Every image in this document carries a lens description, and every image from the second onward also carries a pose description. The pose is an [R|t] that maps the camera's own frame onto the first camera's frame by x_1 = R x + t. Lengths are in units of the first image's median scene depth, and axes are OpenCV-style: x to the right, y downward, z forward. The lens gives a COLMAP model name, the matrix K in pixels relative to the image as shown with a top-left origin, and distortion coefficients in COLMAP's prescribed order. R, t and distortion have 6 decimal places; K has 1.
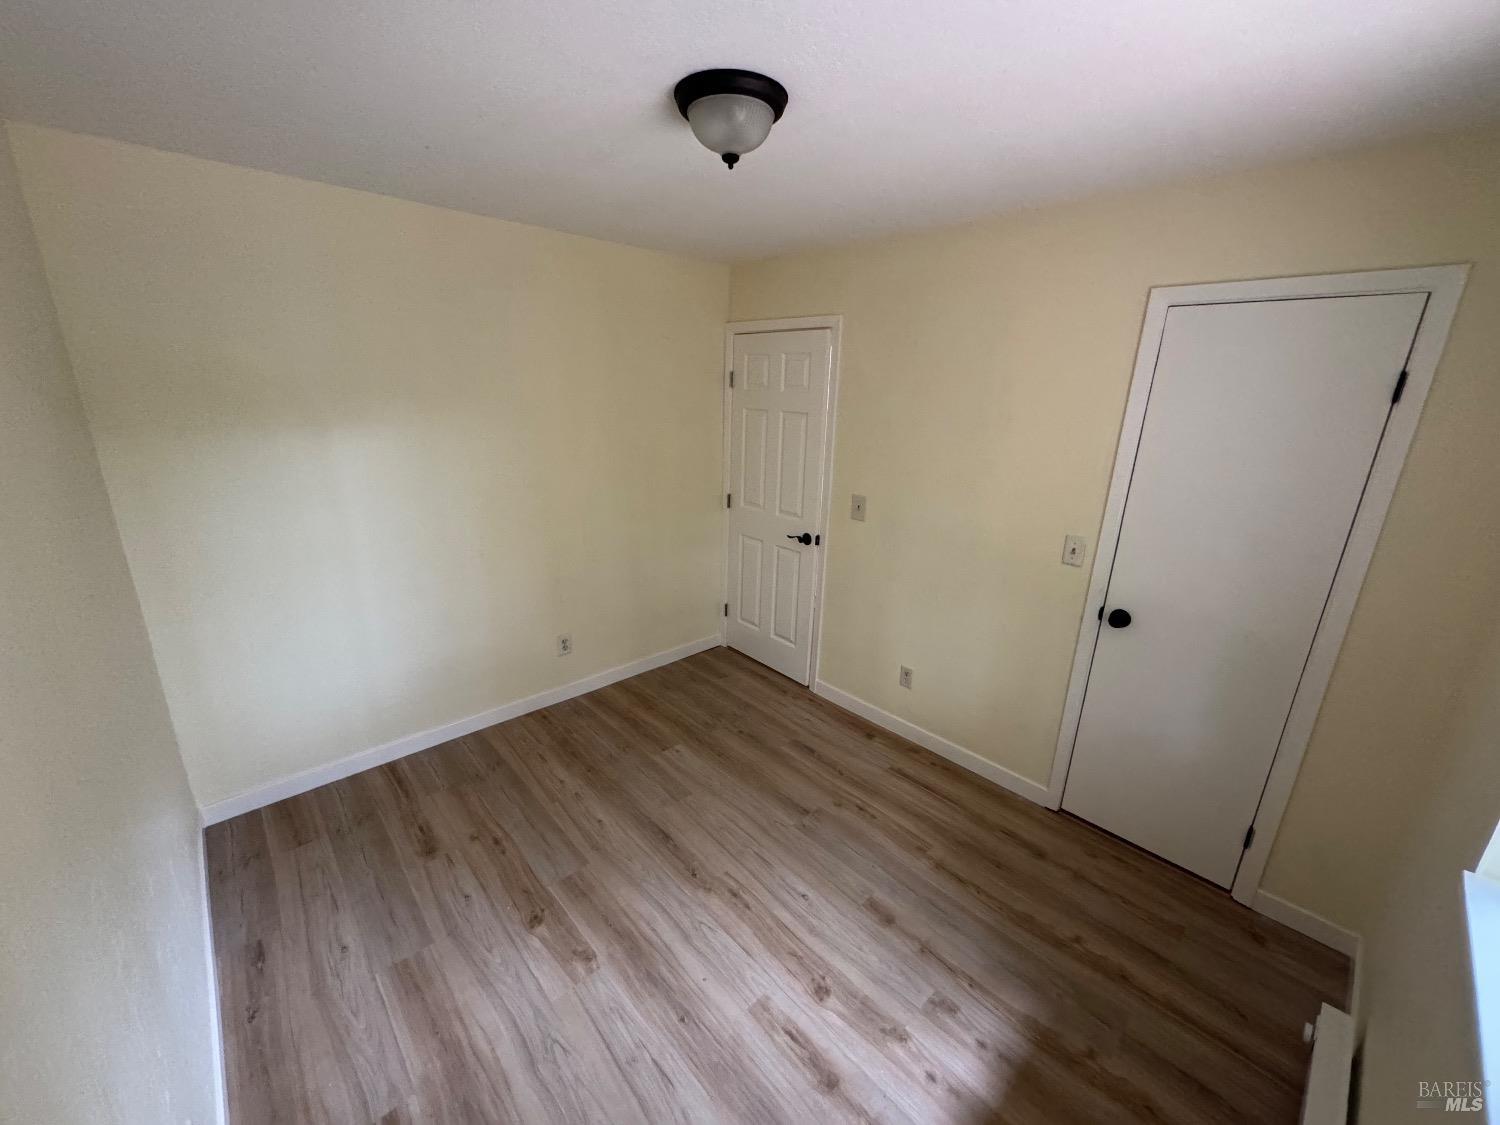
lens RADIAL K [[600.4, 0, 750.3], [0, 600.4, 564.6], [0, 0, 1]] dist [-0.001227, 0.000166]
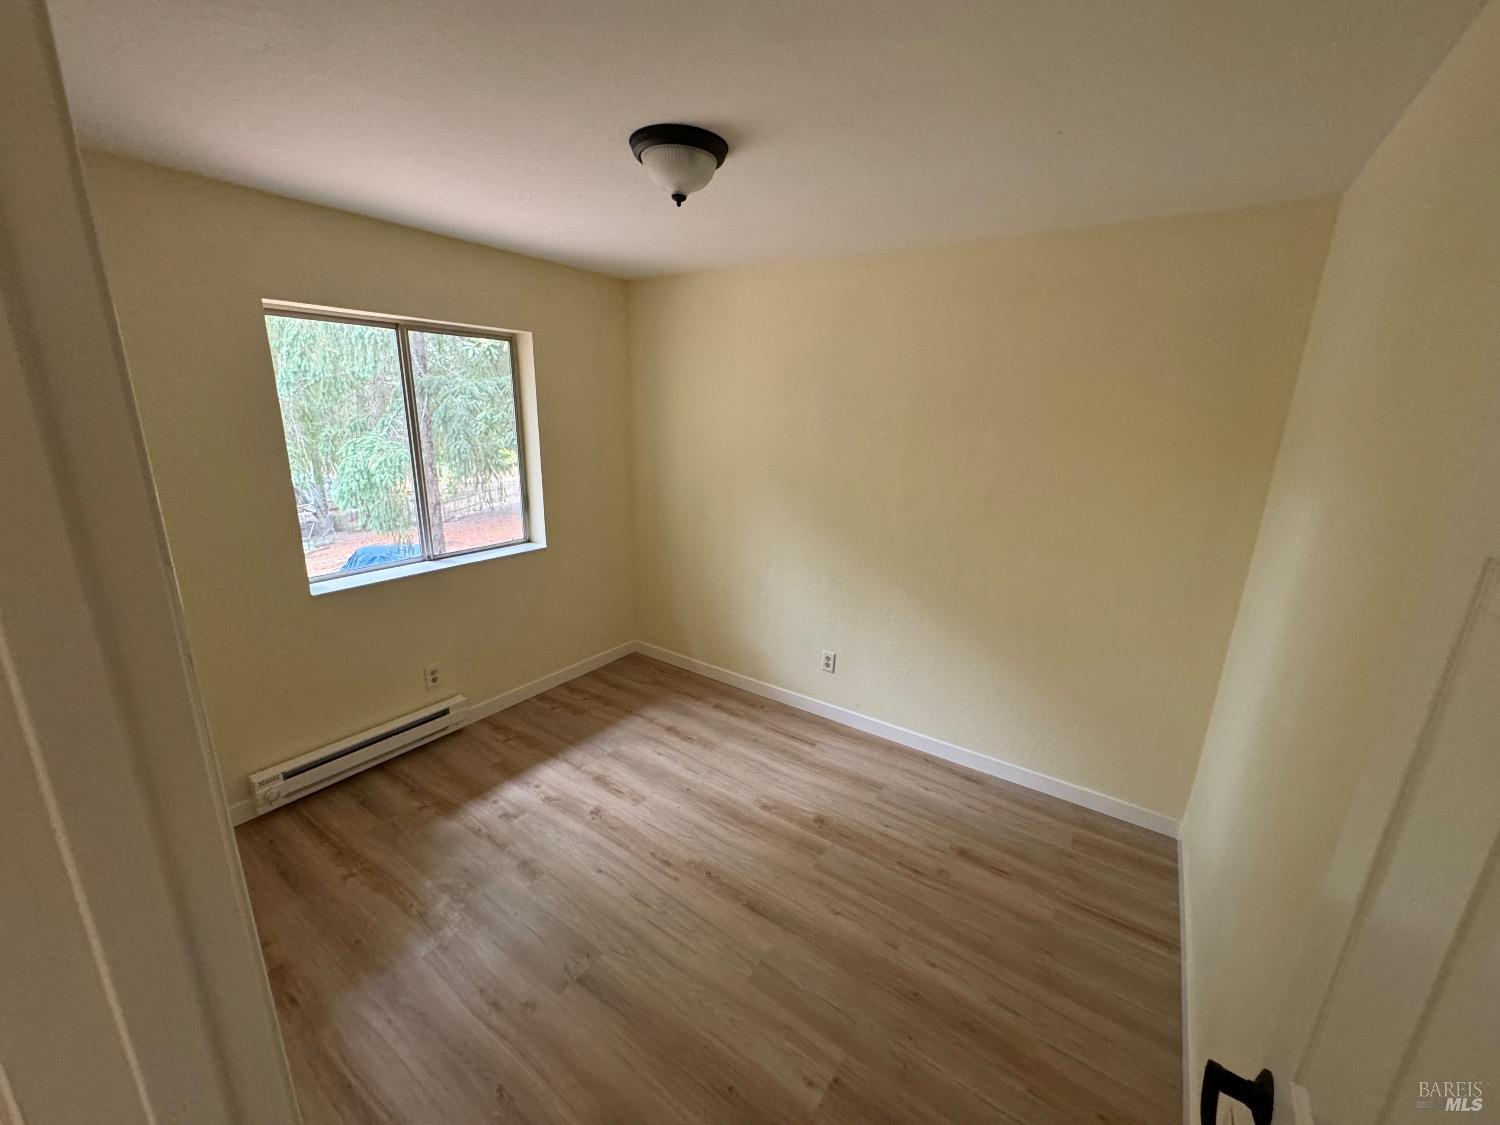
lens RADIAL K [[598.3, 0, 751.6], [0, 598.3, 563.1], [0, 0, 1]] dist [-0.000946, -0.000073]
pose [[-0.973913, 0.007052, -0.226810, 0.061815], [-0.113424, 0.850570, 0.513483, -0.462498], [0.196539, 0.525814, -0.827582, 1.575086]]
